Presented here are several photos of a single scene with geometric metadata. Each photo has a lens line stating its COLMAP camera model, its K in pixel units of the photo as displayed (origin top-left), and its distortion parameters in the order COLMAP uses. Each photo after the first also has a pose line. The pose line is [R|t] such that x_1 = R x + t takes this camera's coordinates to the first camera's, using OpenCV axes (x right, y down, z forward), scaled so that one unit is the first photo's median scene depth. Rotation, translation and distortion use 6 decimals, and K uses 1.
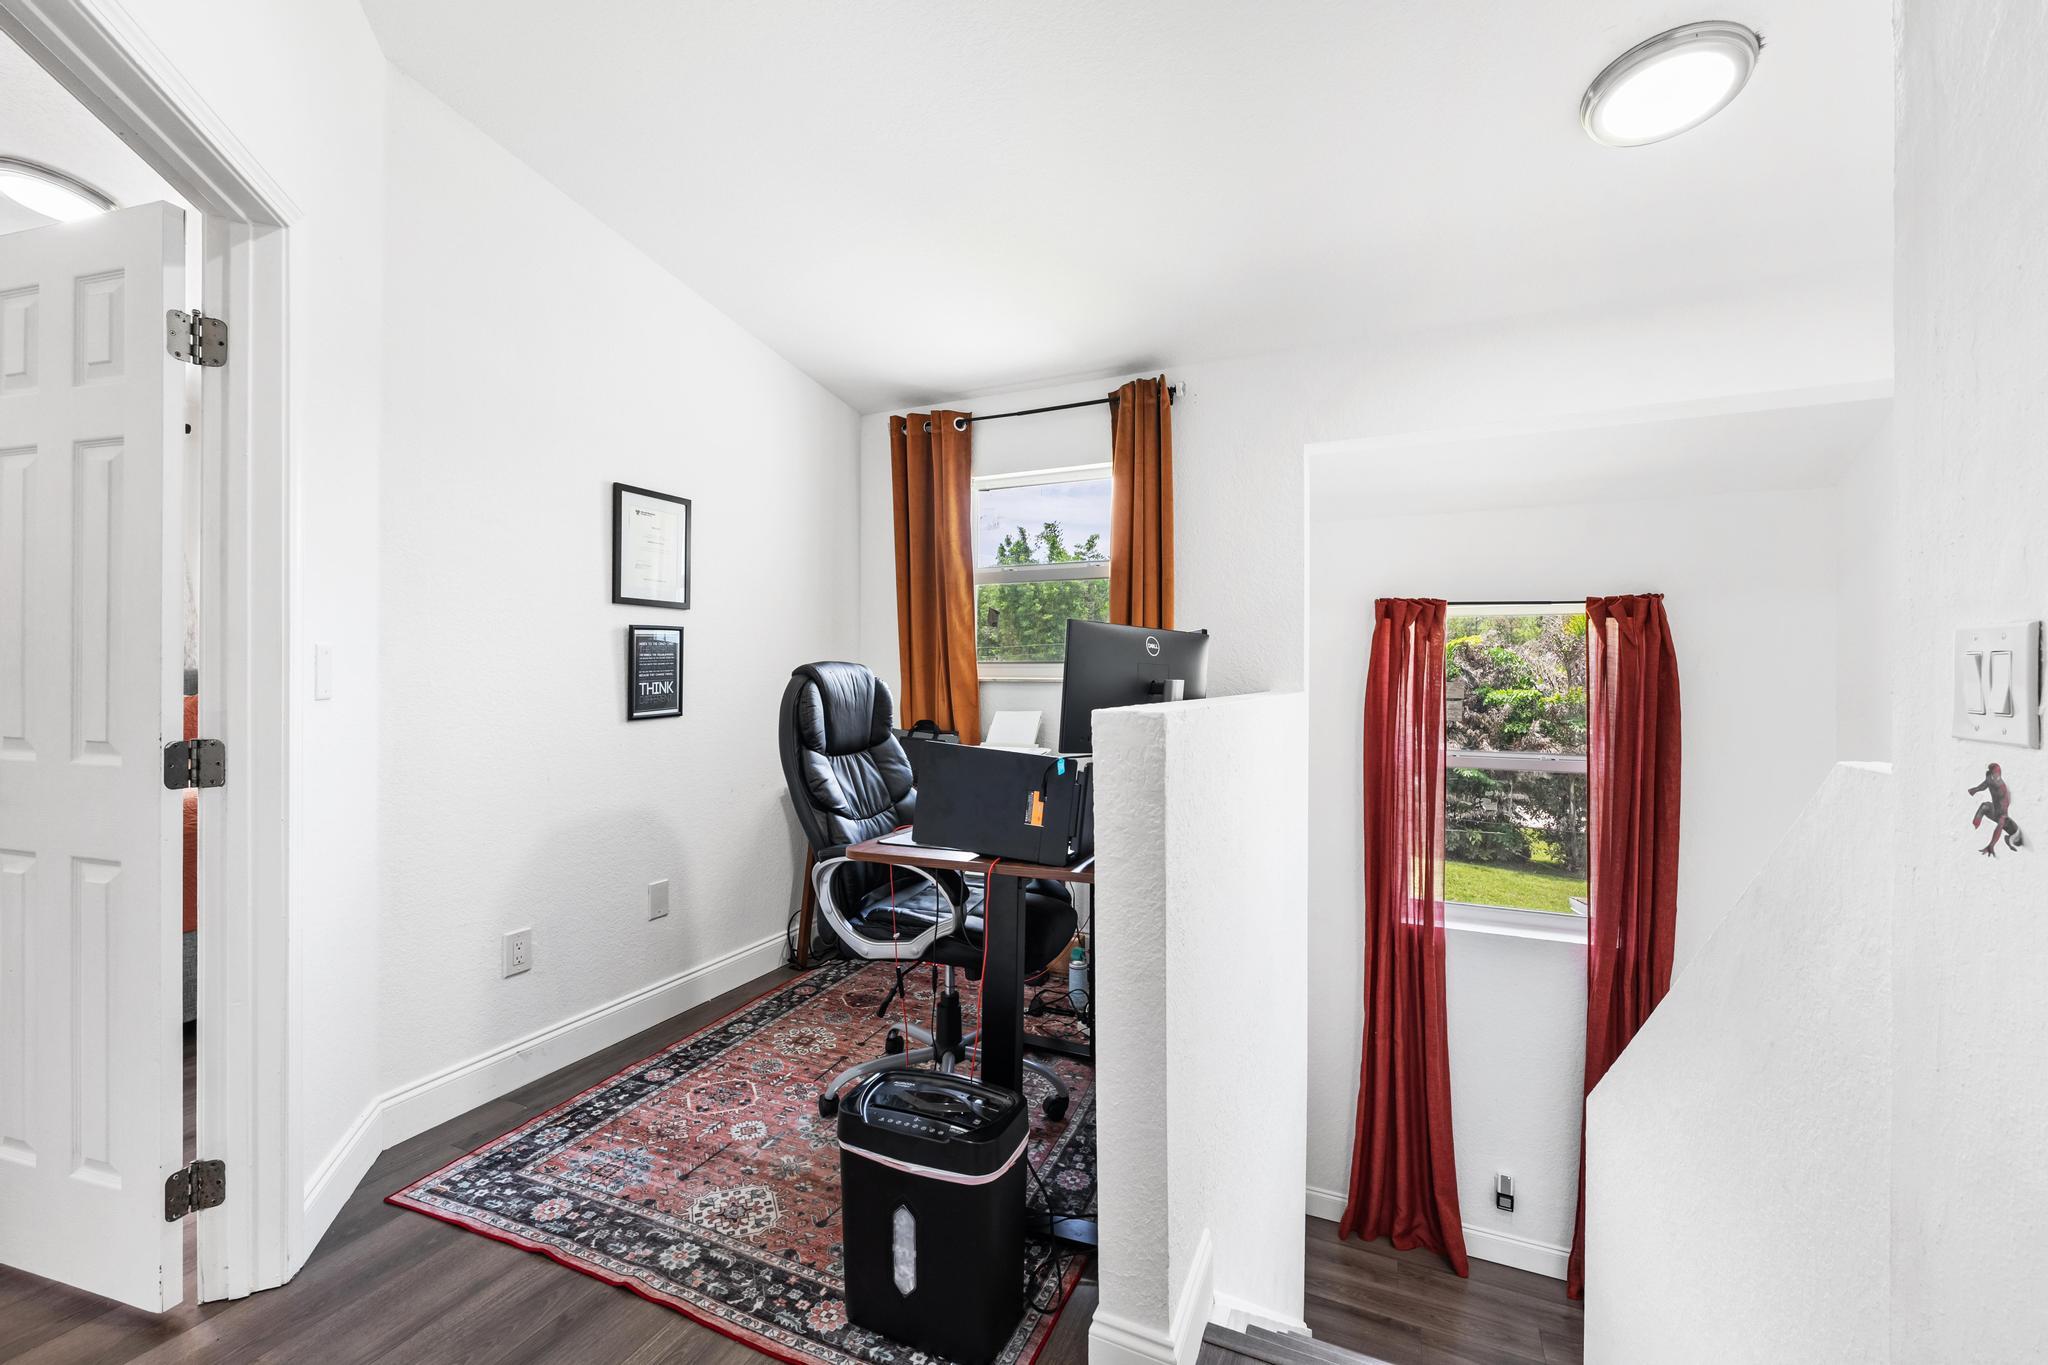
lens RADIAL K [[822.3, 0, 1029.8], [0, 822.3, 683.2], [0, 0, 1]] dist [-0.001868, 0.000110]
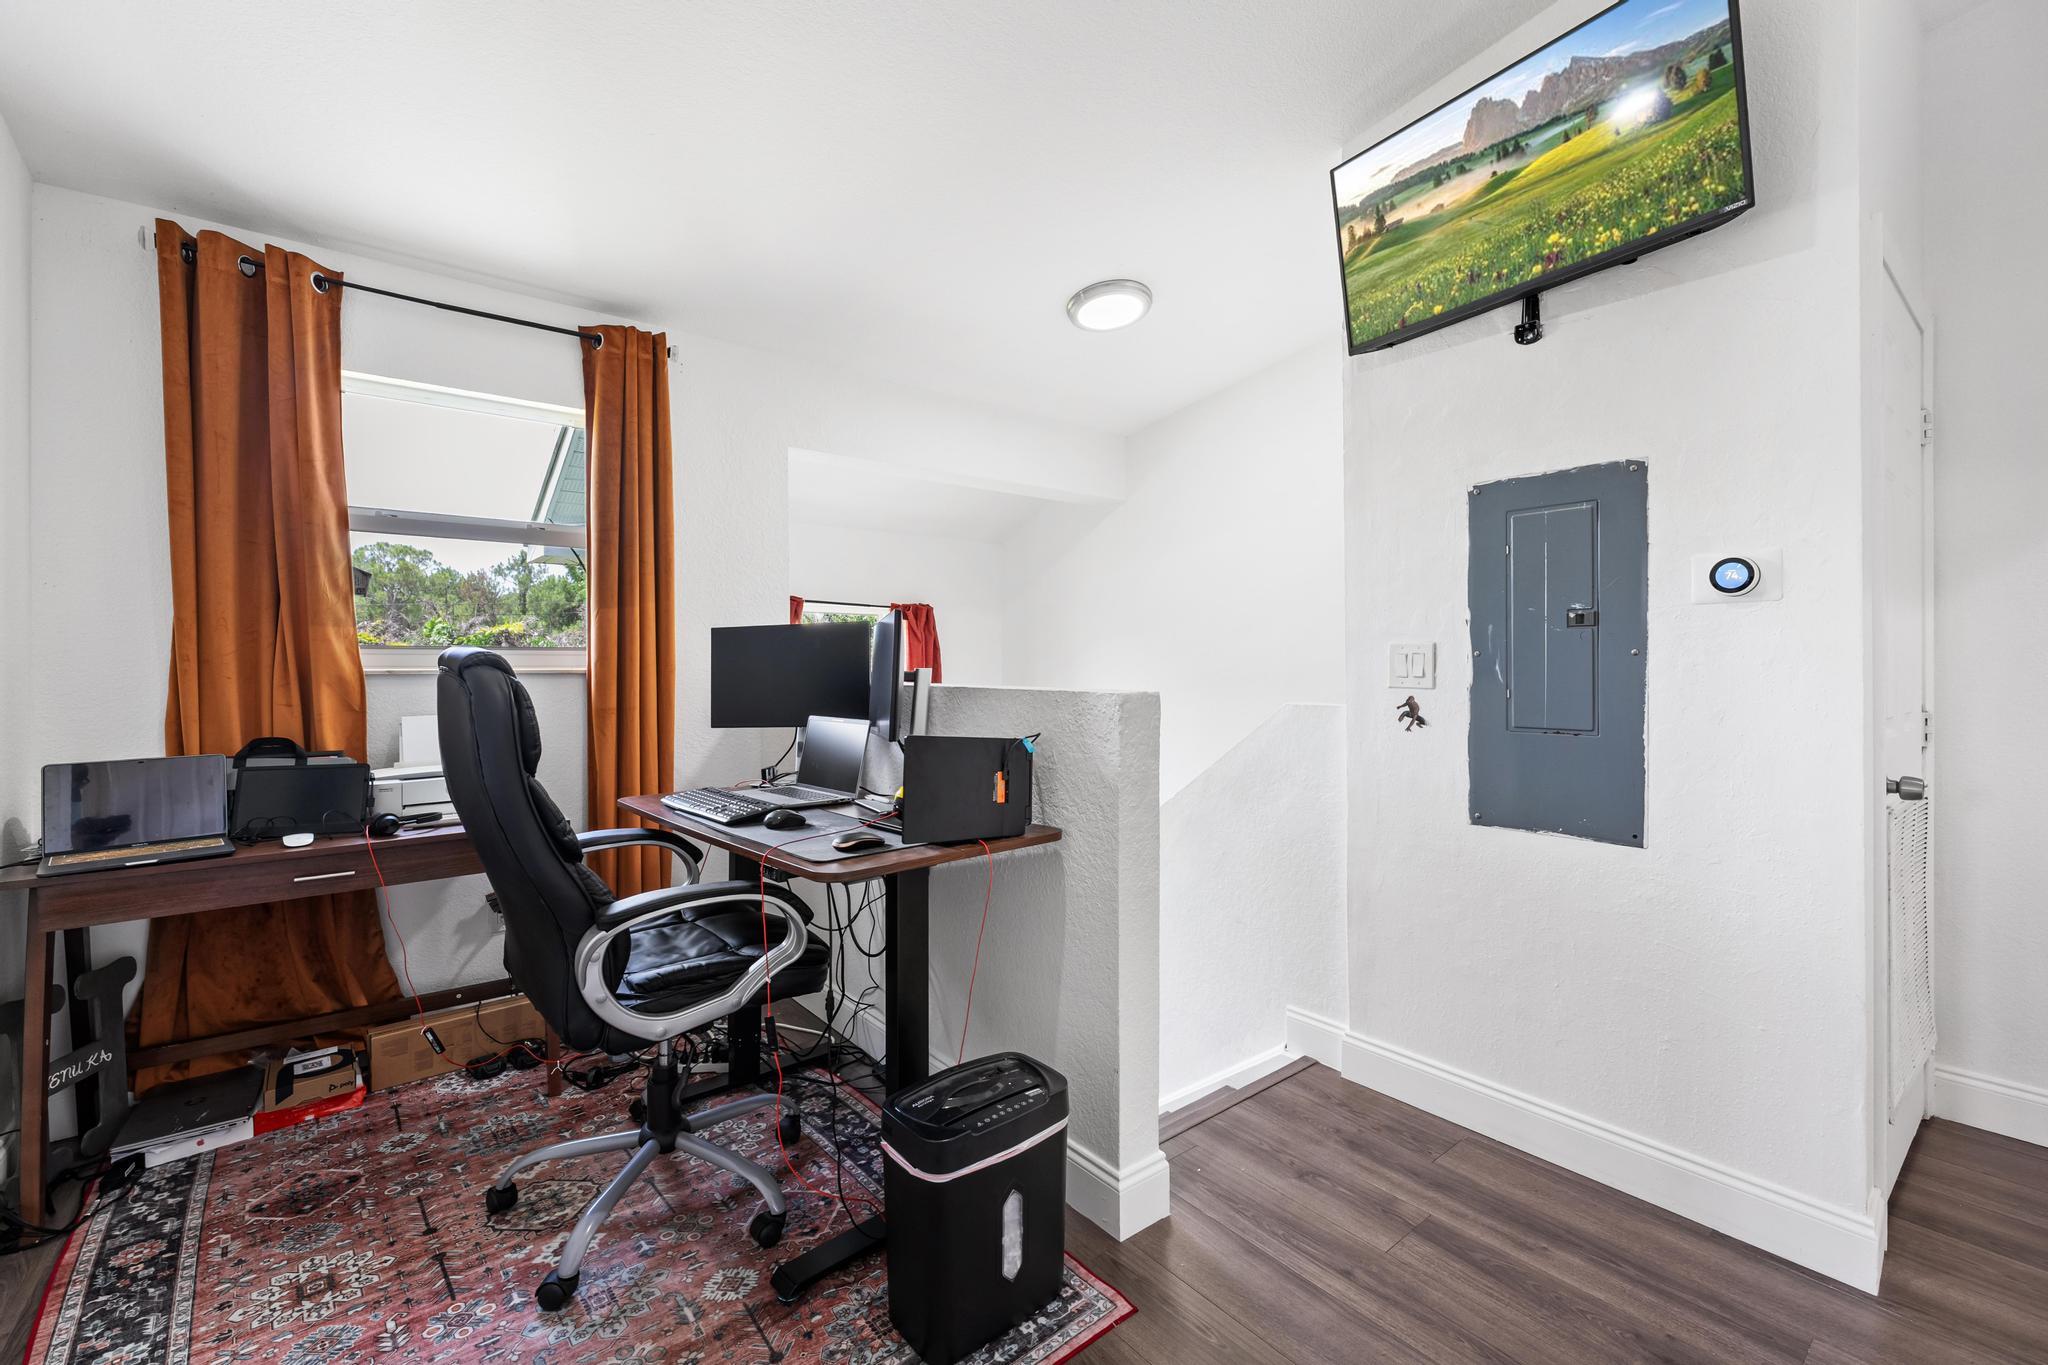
lens RADIAL K [[822.3, 0, 1031.7], [0, 822.3, 668.2], [0, 0, 1]] dist [-0.001868, 0.000110]
pose [[0.471163, -0.009359, 0.881996, -0.493480], [0.012357, 0.999916, 0.004009, -0.004600], [-0.881960, 0.009010, 0.471239, 0.239295]]
